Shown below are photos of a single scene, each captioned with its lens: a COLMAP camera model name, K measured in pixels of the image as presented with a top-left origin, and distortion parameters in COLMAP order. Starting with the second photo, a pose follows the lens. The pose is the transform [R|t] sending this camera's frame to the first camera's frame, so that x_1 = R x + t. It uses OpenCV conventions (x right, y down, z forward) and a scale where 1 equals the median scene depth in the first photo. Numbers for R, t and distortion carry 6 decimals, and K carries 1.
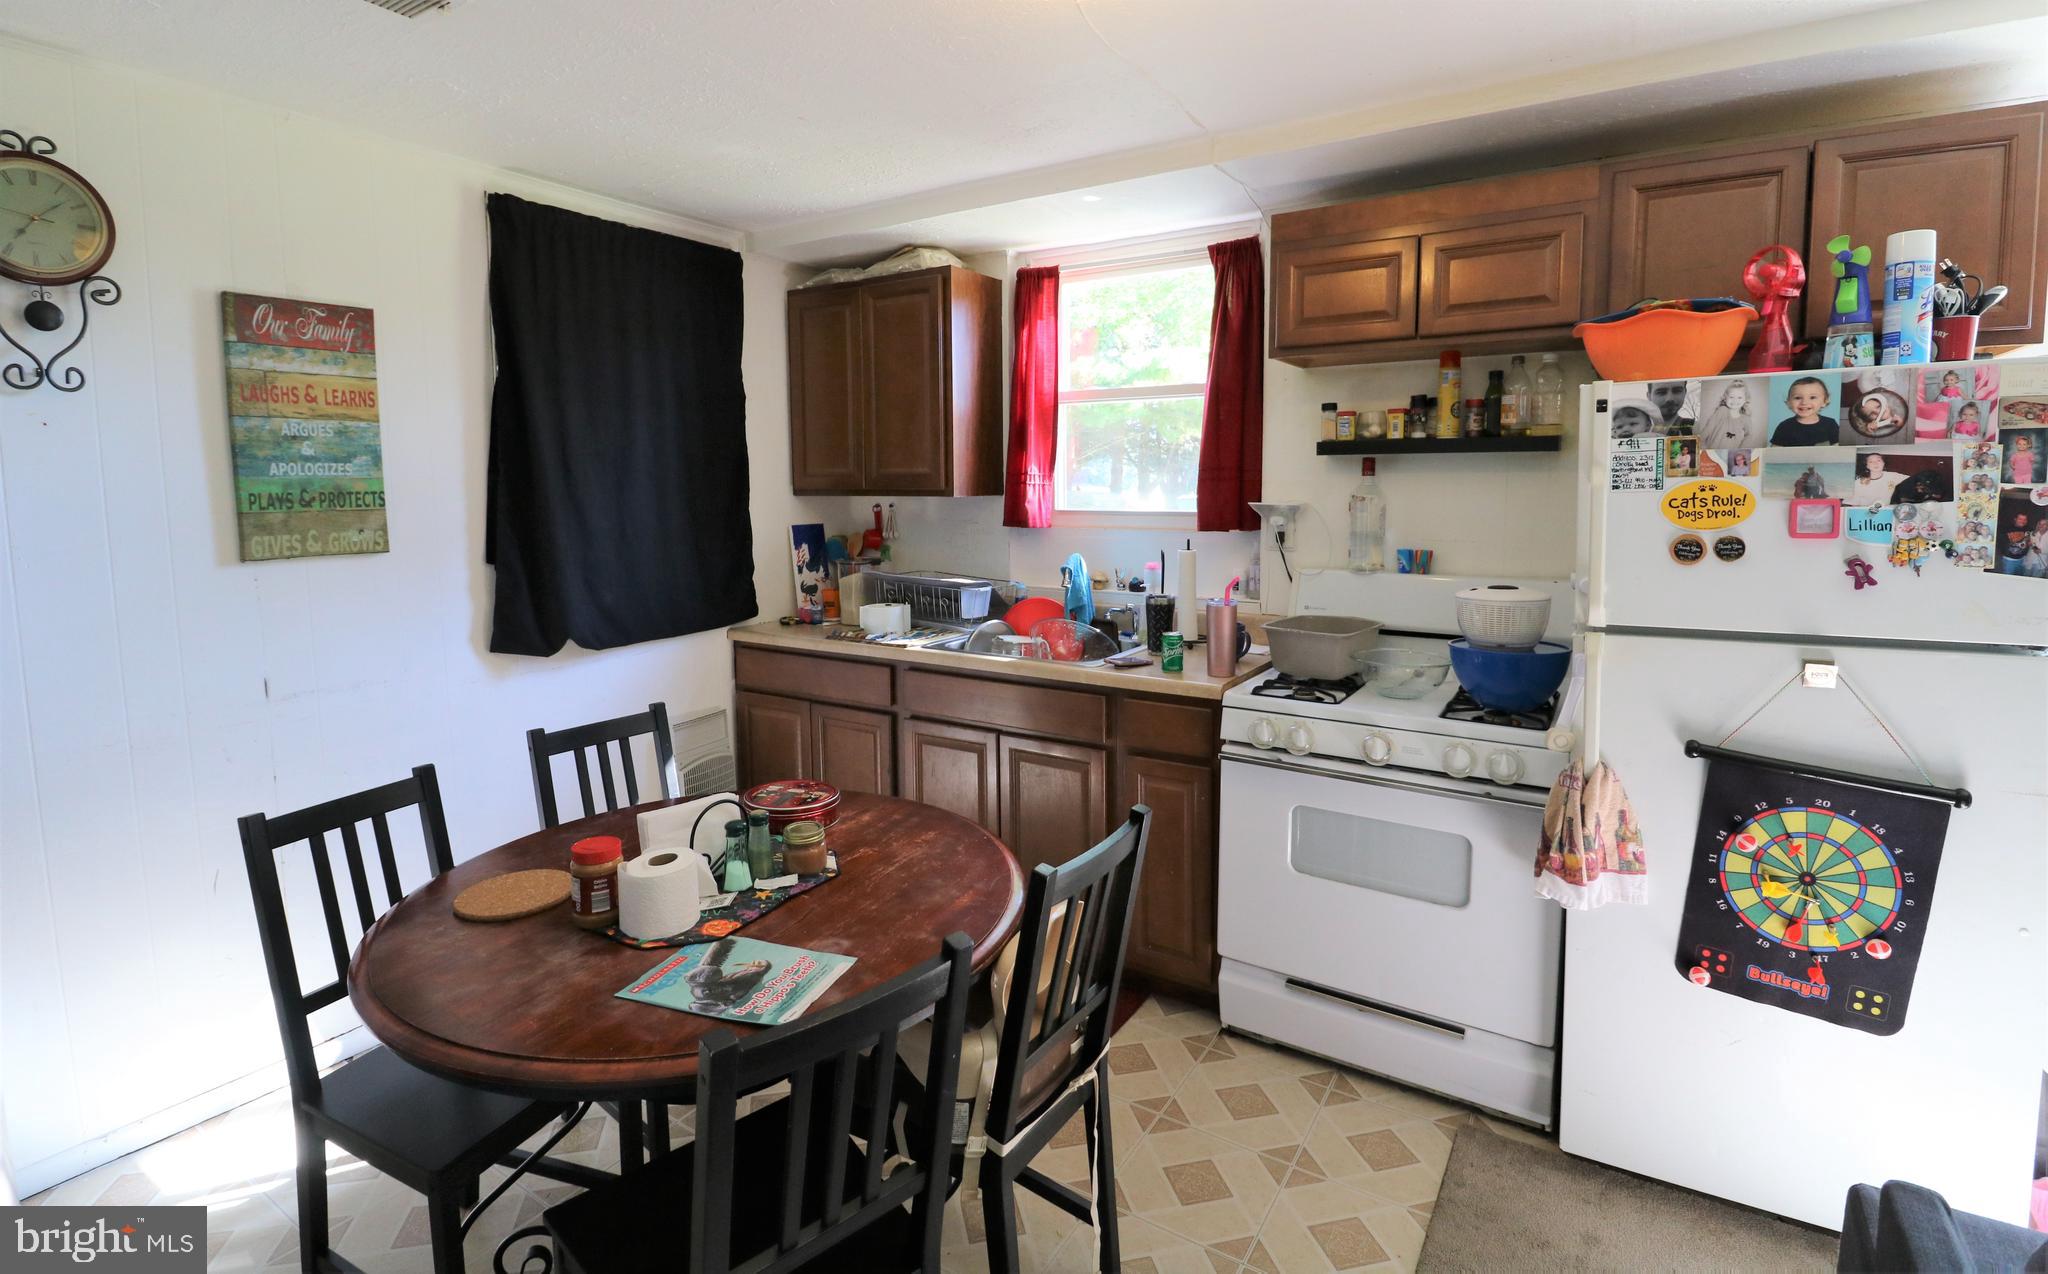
lens RADIAL K [[959.6, 0, 1024.0], [0, 959.6, 573.1], [0, 0, 1]] dist [0.013158, -0.016220]
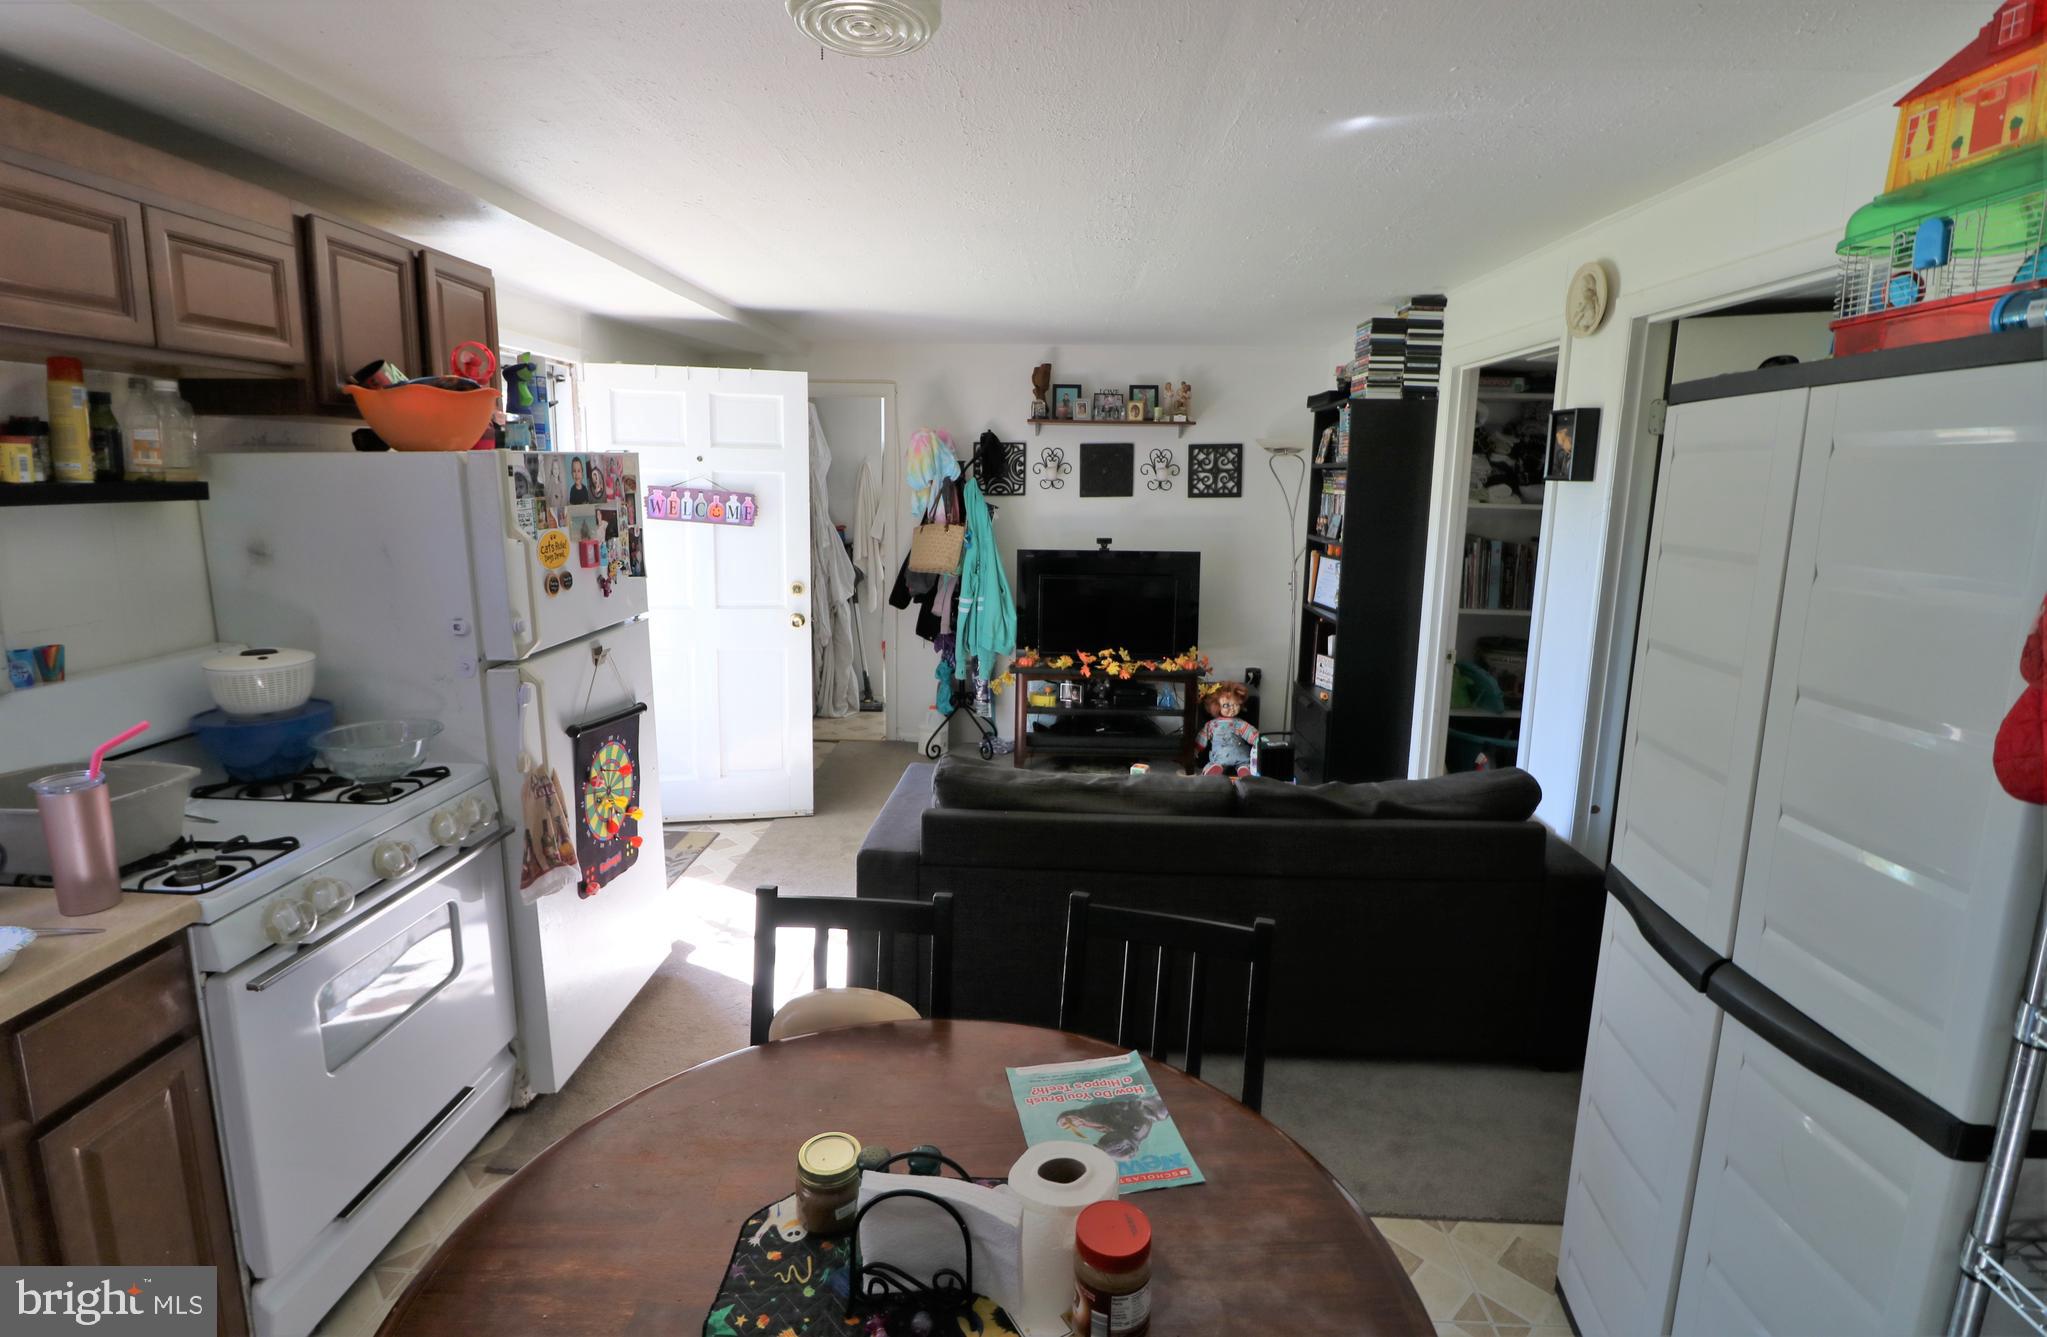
lens RADIAL K [[955.9, 0, 1023.9], [0, 955.9, 638.5], [0, 0, 1]] dist [0.000206, 0.000094]
pose [[-0.494328, -0.144565, 0.857170, -0.591132], [0.076497, 0.975014, 0.208555, -0.138943], [-0.865903, 0.168666, -0.470918, 0.851300]]
